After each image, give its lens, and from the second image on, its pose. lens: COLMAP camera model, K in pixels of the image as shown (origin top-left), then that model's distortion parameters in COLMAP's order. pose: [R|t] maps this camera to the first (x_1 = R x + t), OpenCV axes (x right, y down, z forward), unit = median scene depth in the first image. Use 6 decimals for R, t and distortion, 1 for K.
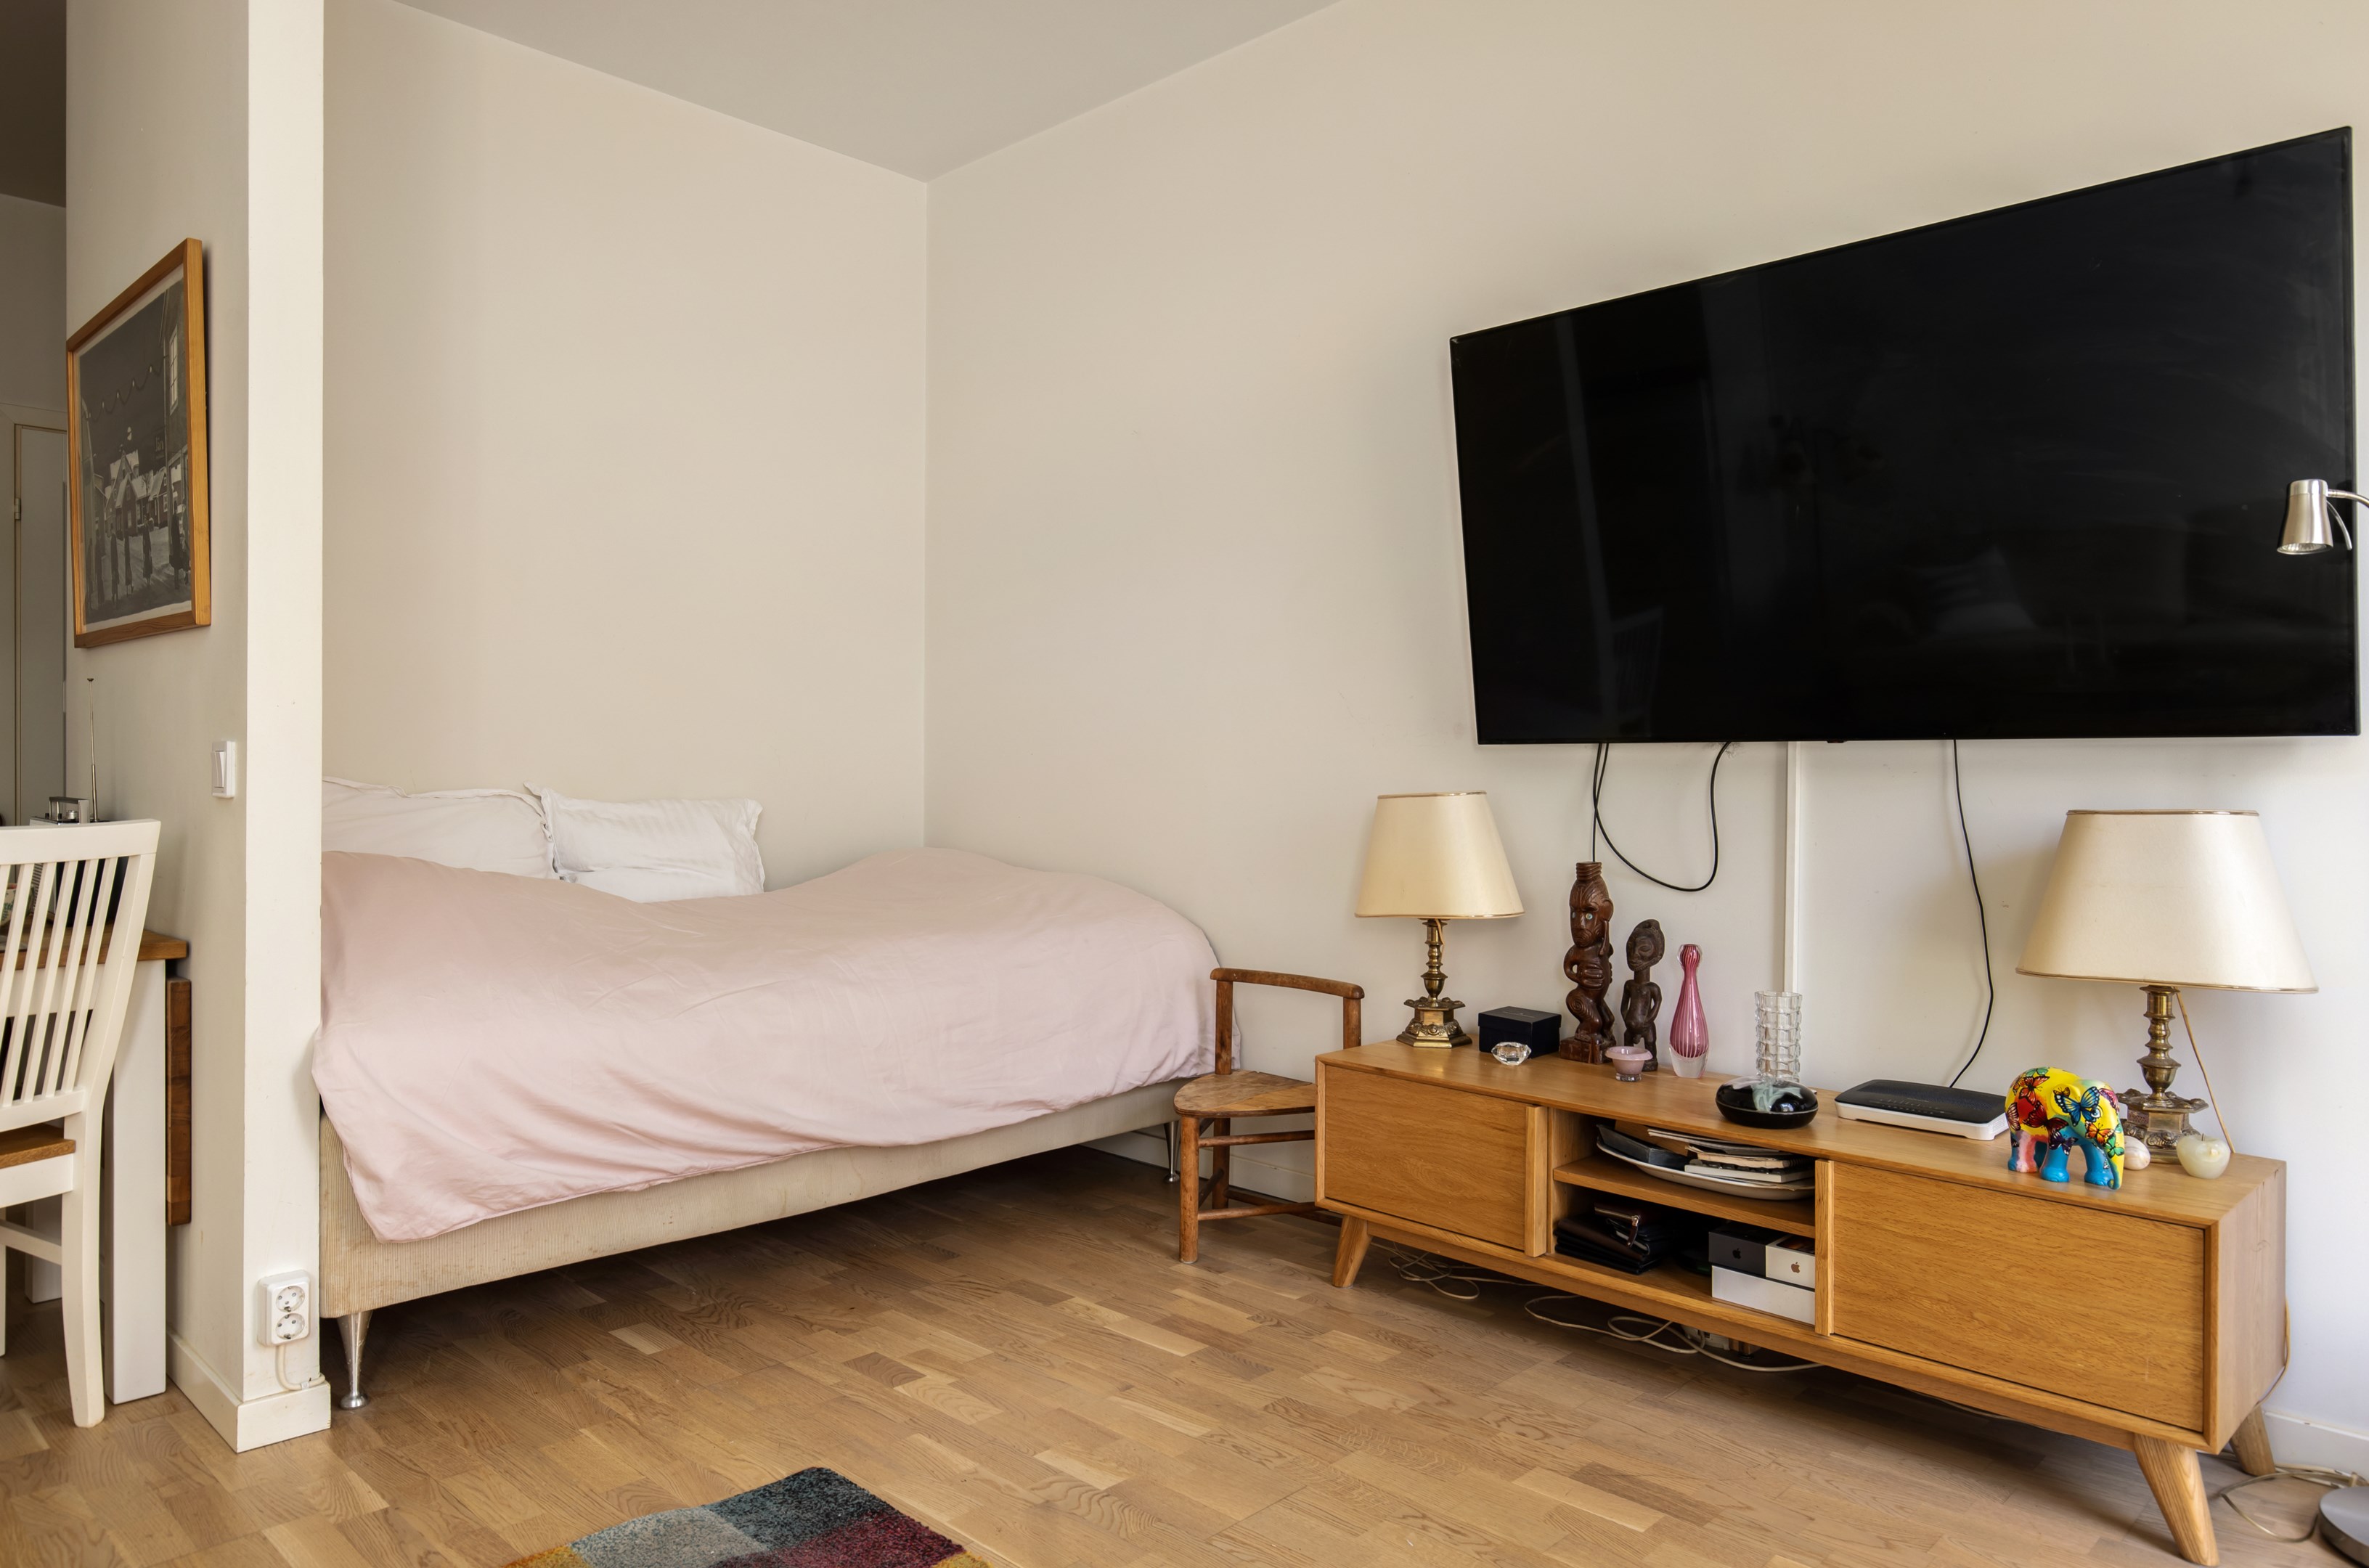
lens RADIAL K [[1526.3, 0, 1171.8], [0, 1526.3, 780.4], [0, 0, 1]] dist [0.001328, 0.001417]
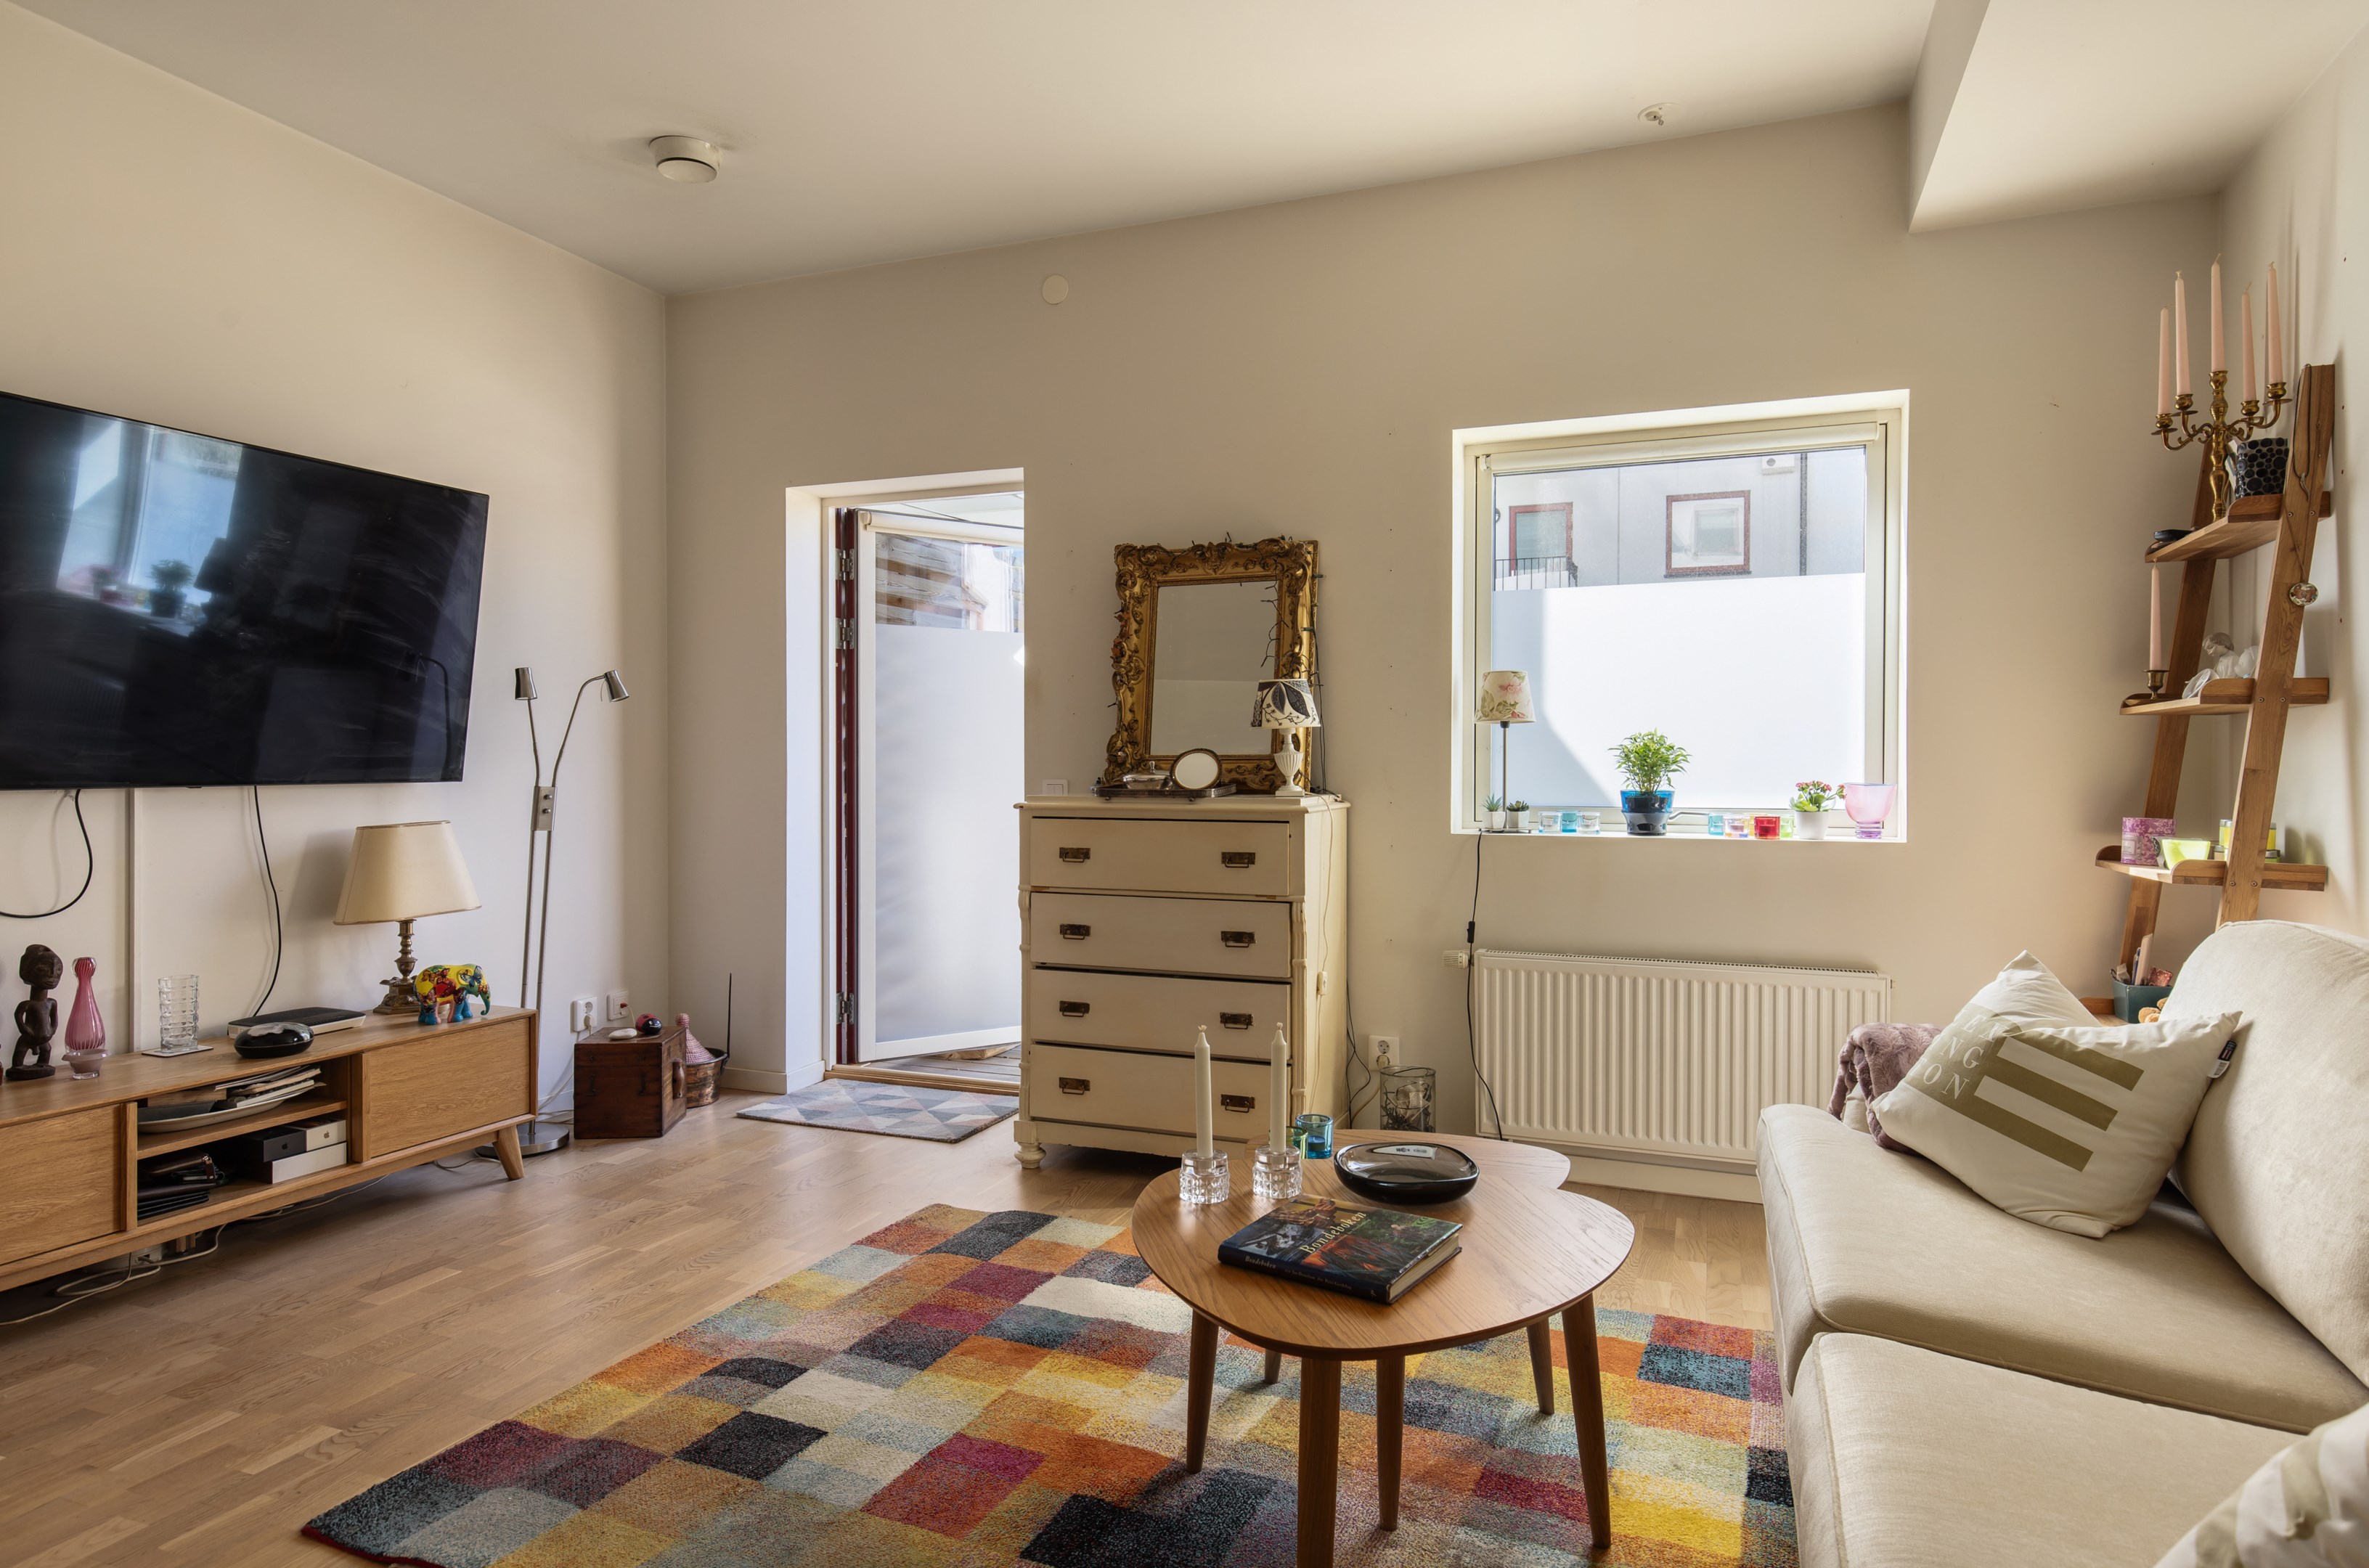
lens RADIAL K [[1381.5, 0, 1179.7], [0, 1381.5, 773.0], [0, 0, 1]] dist [0.003454, 0.000364]
pose [[-0.386859, -0.011715, 0.922065, -1.103539], [0.011301, 0.999784, 0.017444, -0.052623], [-0.922070, 0.017168, -0.386643, 0.688210]]
